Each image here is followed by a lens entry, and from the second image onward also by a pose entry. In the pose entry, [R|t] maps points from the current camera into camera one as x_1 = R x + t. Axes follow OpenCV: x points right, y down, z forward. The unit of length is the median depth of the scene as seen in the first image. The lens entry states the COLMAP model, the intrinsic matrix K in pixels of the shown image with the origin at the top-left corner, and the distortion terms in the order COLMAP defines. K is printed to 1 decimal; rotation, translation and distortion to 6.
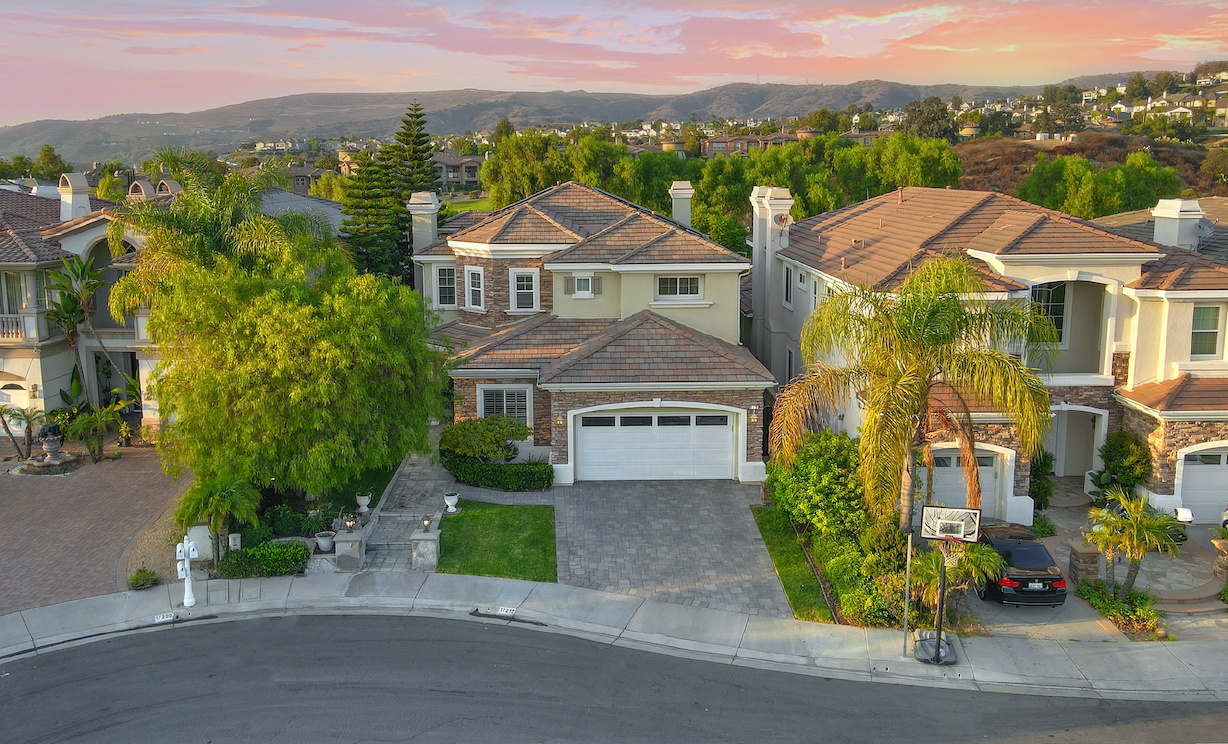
lens RADIAL K [[1038.5, 0, 614.0], [0, 1038.5, 372.0], [0, 0, 1]] dist [-0.007237, 0.084382]
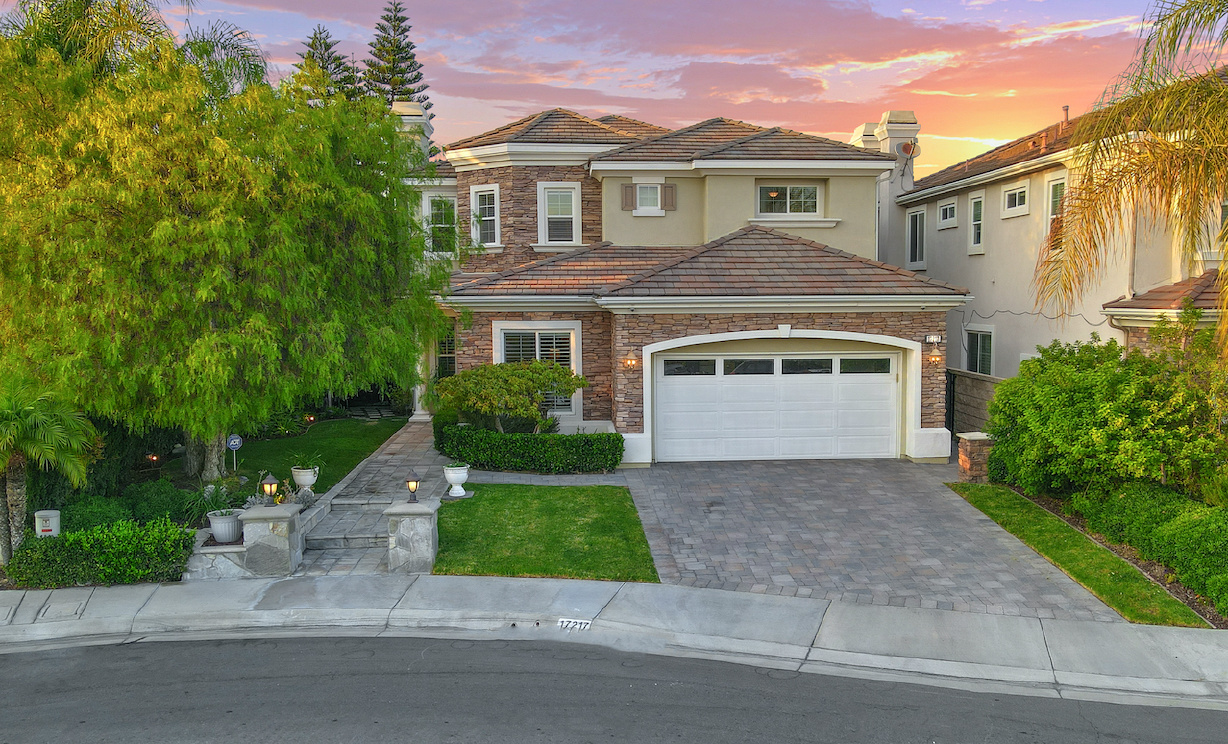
lens RADIAL K [[1048.1, 0, 679.9], [0, 1048.1, 454.3], [0, 0, 1]] dist [0.010207, 0.018514]
pose [[0.997459, -0.011539, 0.070298, -0.072889], [0.015329, 0.998444, -0.053621, 0.147969], [-0.069570, 0.054562, 0.996084, 0.402011]]
